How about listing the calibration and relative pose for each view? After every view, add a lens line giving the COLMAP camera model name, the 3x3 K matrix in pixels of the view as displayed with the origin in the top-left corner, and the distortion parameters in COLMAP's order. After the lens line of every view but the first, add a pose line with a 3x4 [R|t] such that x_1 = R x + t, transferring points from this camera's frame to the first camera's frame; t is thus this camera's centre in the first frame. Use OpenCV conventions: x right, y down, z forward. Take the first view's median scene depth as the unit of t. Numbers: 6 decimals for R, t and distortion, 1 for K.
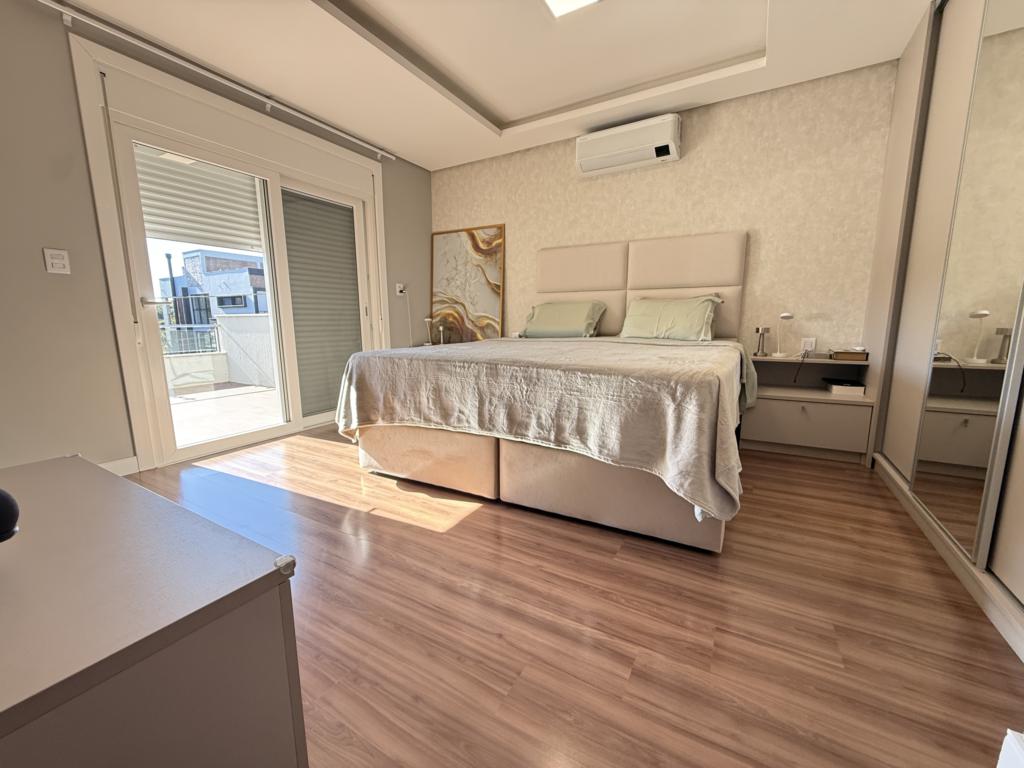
lens RADIAL K [[406.5, 0, 515.2], [0, 406.5, 383.0], [0, 0, 1]] dist [0.002142, -0.000518]
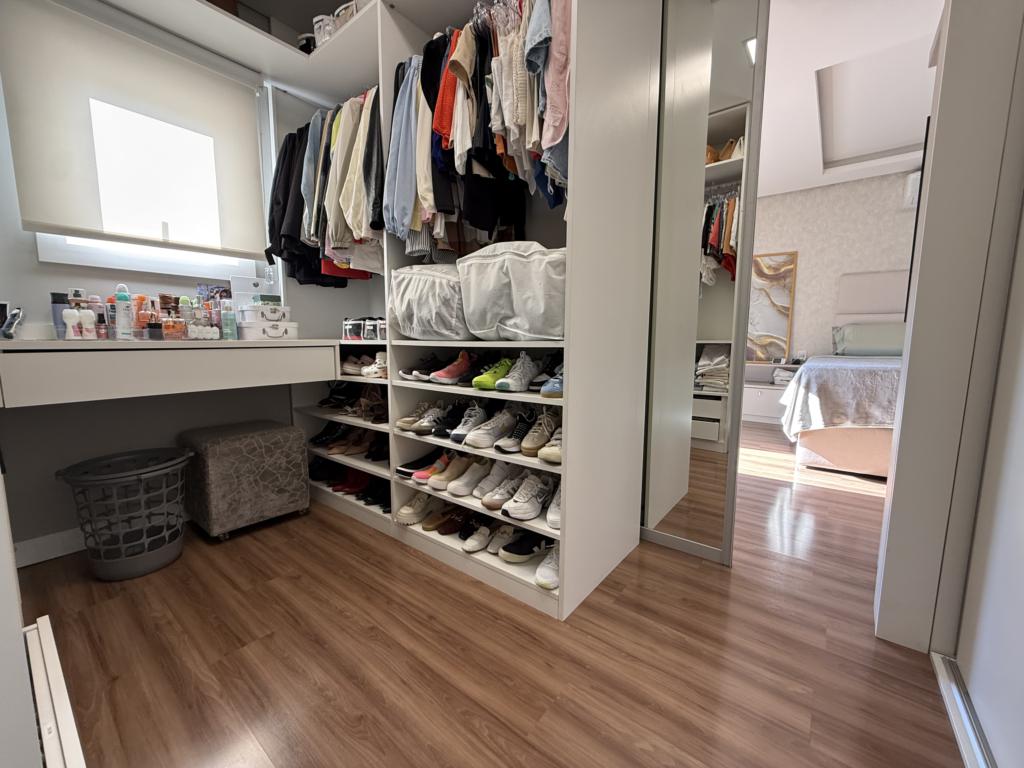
lens RADIAL K [[406.5, 0, 516.5], [0, 406.5, 382.1], [0, 0, 1]] dist [0.002142, -0.000518]
pose [[0.990109, 0.025886, -0.137893, -0.623243], [-0.032077, 0.998566, -0.042866, 0.029898], [0.136585, 0.046865, 0.989519, -0.169651]]
